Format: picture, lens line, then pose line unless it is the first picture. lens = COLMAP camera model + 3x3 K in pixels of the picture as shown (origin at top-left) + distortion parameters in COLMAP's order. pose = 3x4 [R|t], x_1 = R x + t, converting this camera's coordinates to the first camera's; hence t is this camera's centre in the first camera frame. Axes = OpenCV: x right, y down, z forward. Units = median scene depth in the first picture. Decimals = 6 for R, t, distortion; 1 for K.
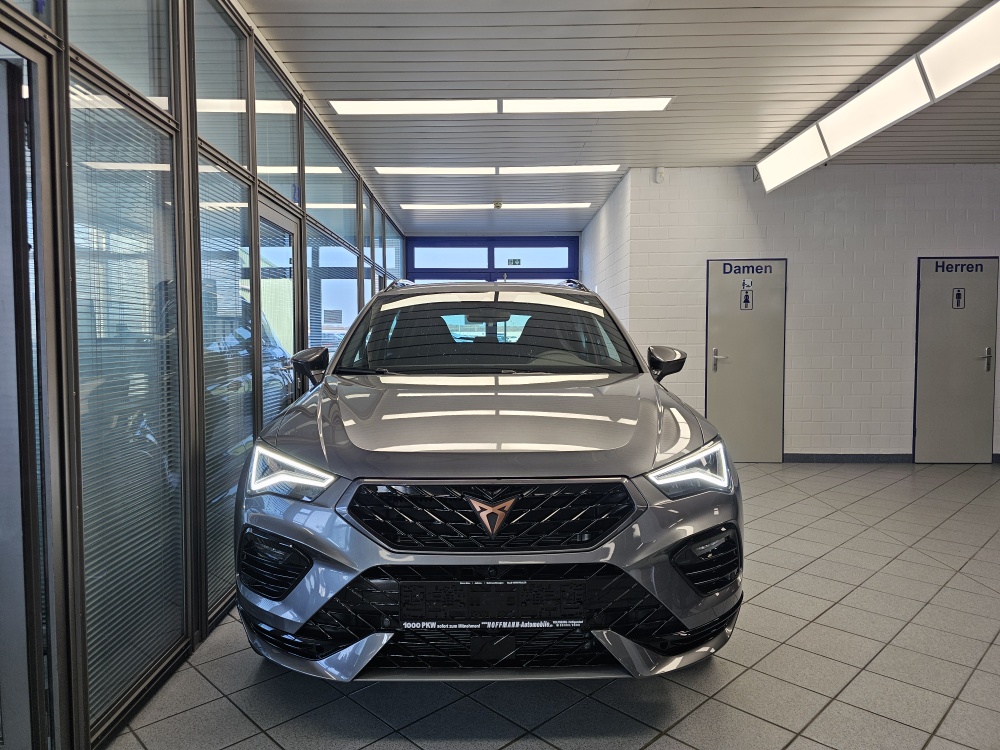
lens RADIAL K [[680.5, 0, 490.4], [0, 680.5, 370.5], [0, 0, 1]] dist [0.062749, -0.053040]
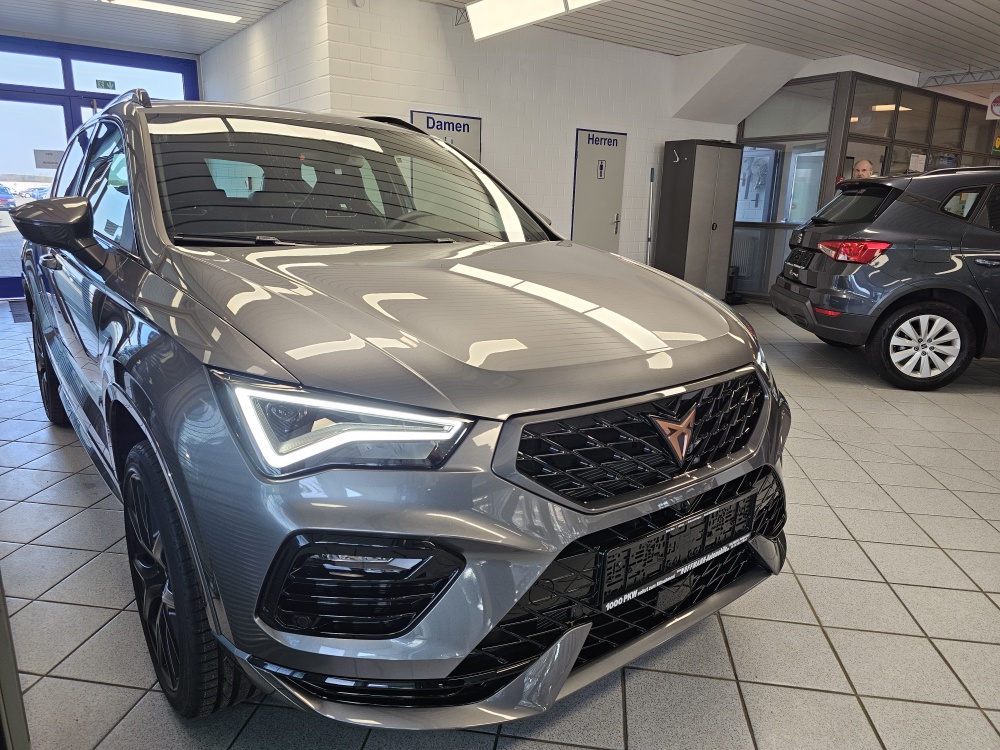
lens RADIAL K [[680.5, 0, 490.4], [0, 680.5, 370.5], [0, 0, 1]] dist [0.062749, -0.053040]
pose [[0.788861, -0.126334, 0.601446, -0.196915], [0.005882, 0.980151, 0.198166, -0.003054], [-0.614543, -0.152788, 0.773946, 0.180211]]
